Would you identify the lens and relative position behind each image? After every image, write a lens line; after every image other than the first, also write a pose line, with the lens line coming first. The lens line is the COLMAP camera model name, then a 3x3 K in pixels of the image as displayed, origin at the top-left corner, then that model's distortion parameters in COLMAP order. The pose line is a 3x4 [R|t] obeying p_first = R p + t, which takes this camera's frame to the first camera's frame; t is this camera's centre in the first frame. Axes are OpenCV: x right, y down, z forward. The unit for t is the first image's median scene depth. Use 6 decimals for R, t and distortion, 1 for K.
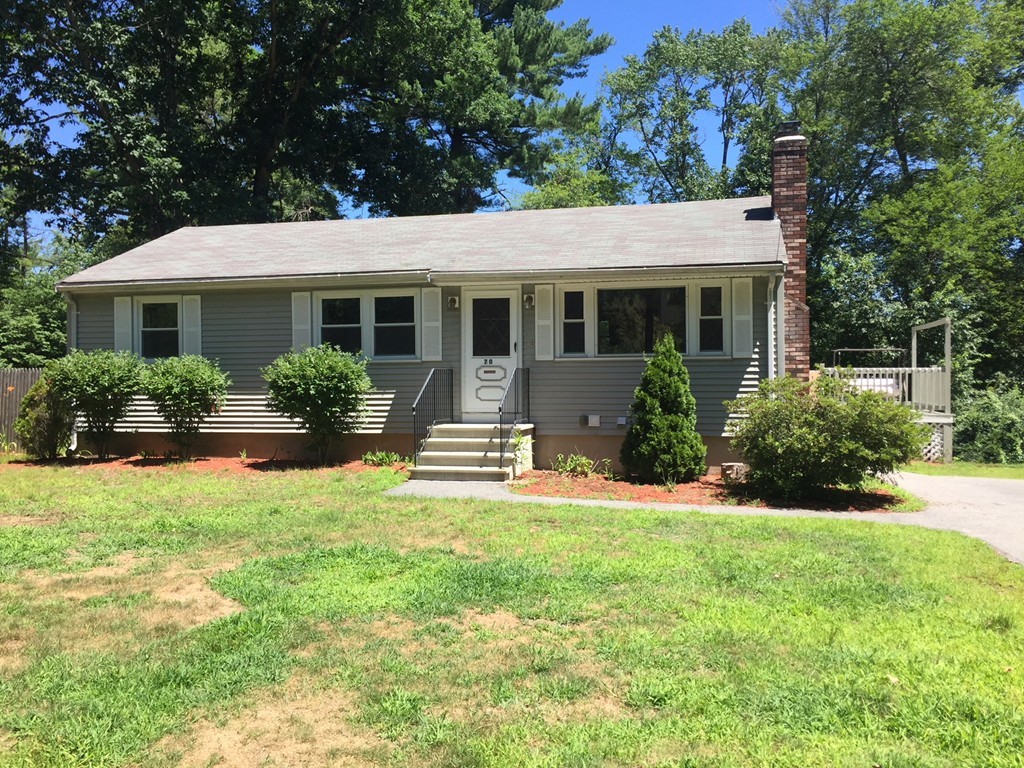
lens RADIAL K [[872.9, 0, 512.0], [0, 872.9, 384.0], [0, 0, 1]] dist [0.055708, -0.004353]
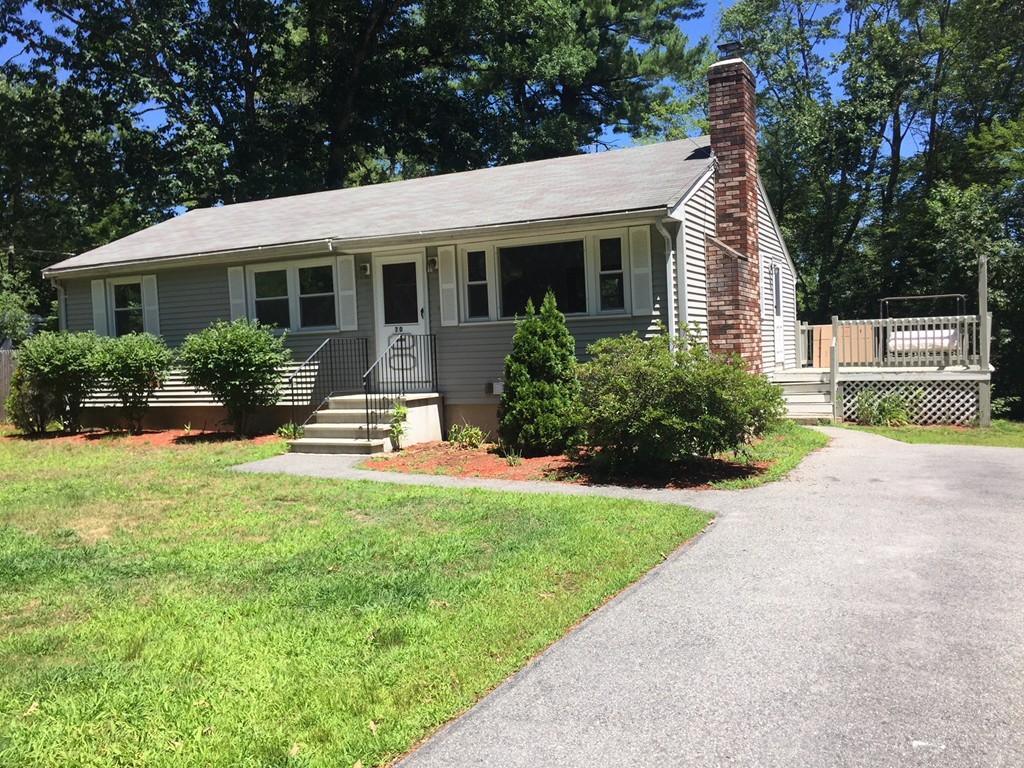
lens RADIAL K [[870.8, 0, 511.9], [0, 870.8, 372.5], [0, 0, 1]] dist [0.052056, -0.002039]
pose [[0.971377, -0.024347, -0.236293, 0.321043], [0.030954, 0.999226, 0.024293, 0.002616], [0.235518, -0.030912, 0.971378, 0.091611]]
